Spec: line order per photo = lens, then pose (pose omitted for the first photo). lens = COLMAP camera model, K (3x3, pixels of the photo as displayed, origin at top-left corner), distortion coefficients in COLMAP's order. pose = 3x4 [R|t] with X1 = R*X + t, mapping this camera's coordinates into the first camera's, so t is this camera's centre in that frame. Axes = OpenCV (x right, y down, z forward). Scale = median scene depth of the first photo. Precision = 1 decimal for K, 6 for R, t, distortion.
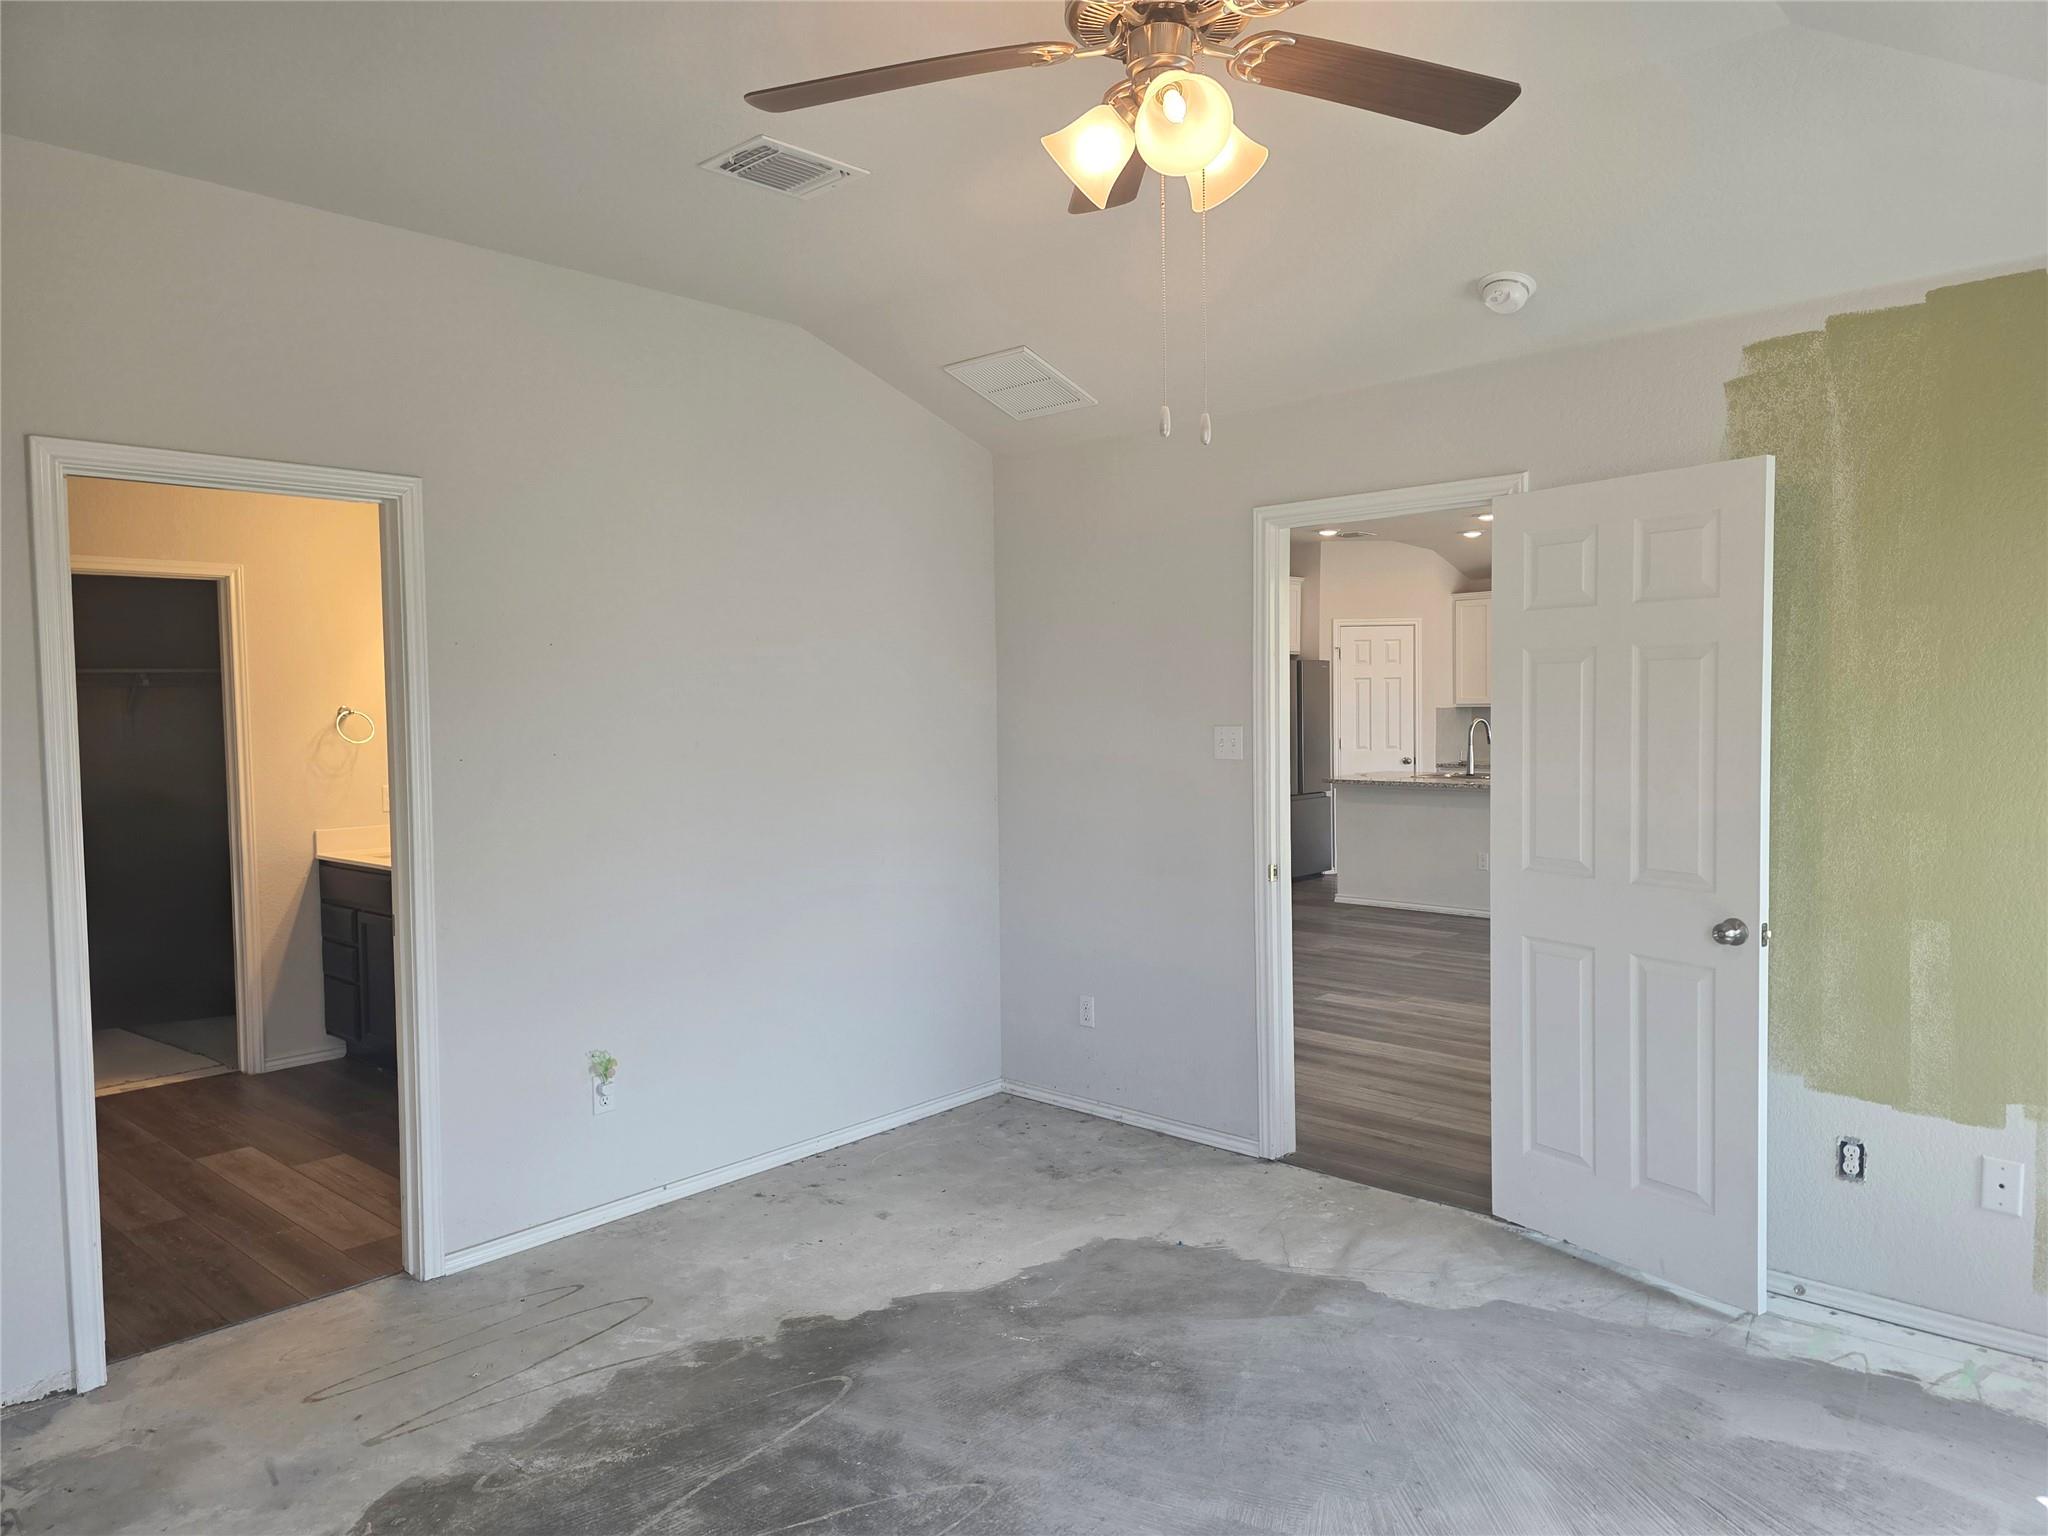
lens RADIAL K [[1369.1, 0, 1042.1], [0, 1369.1, 765.6], [0, 0, 1]] dist [0.074071, -0.071169]
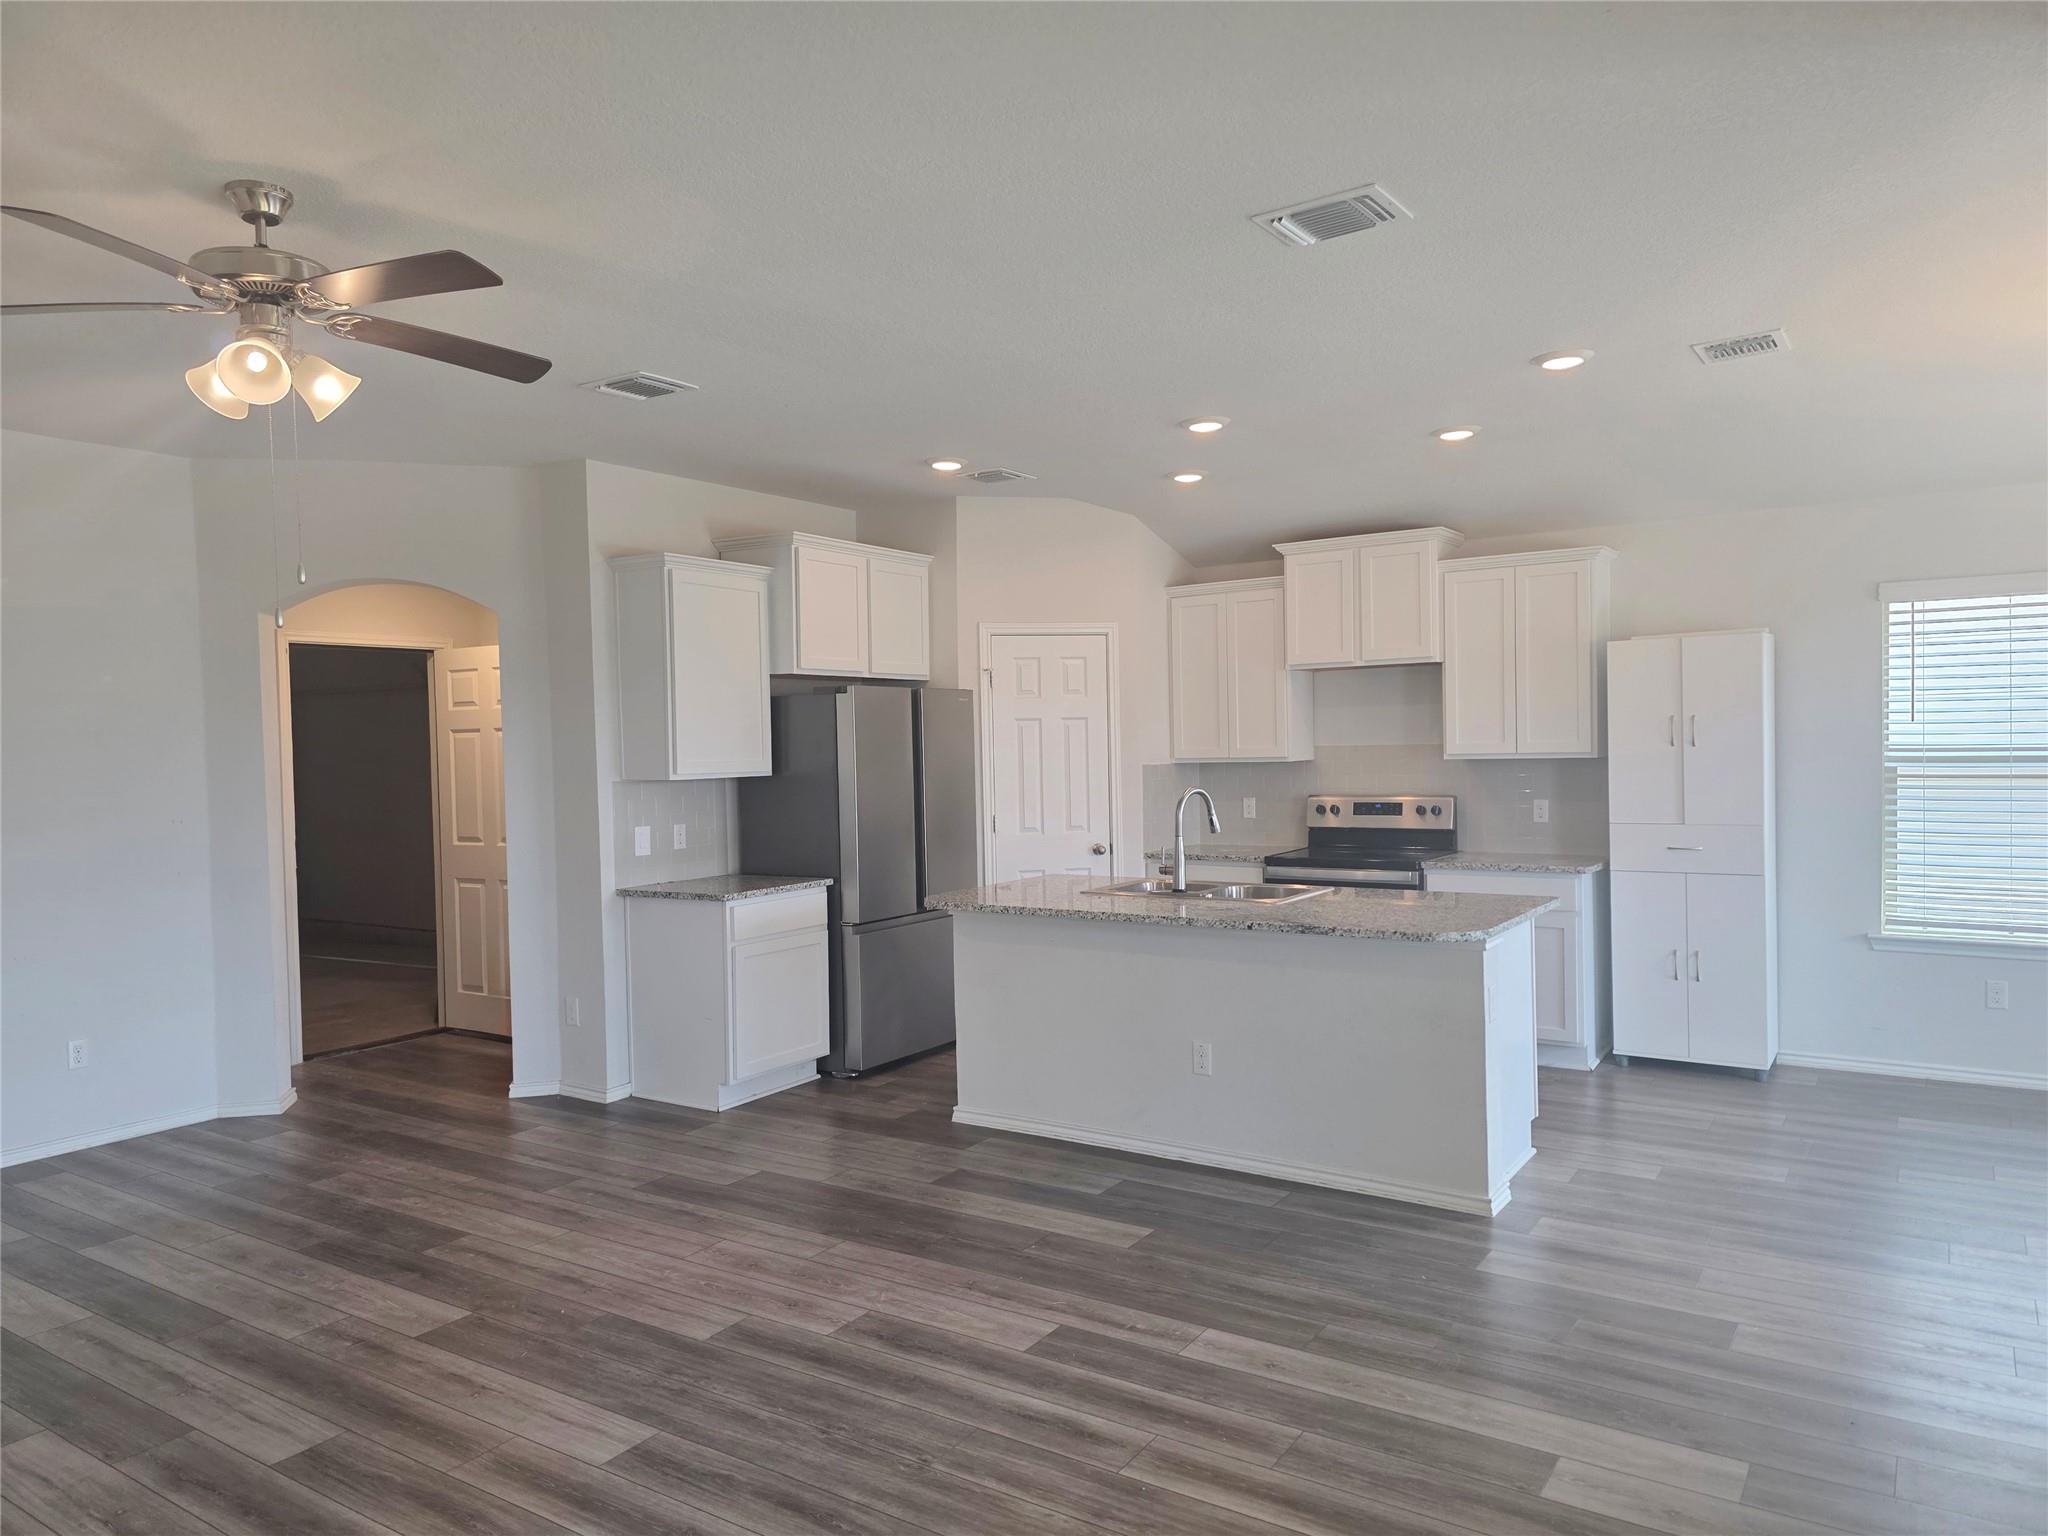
lens RADIAL K [[1369.1, 0, 1042.1], [0, 1369.1, 765.6], [0, 0, 1]] dist [0.074071, -0.071169]
pose [[0.988413, -0.012464, 0.151274, 0.145598], [0.018159, 0.999175, -0.036327, -0.019762], [-0.150696, 0.038653, 0.987824, 0.388342]]
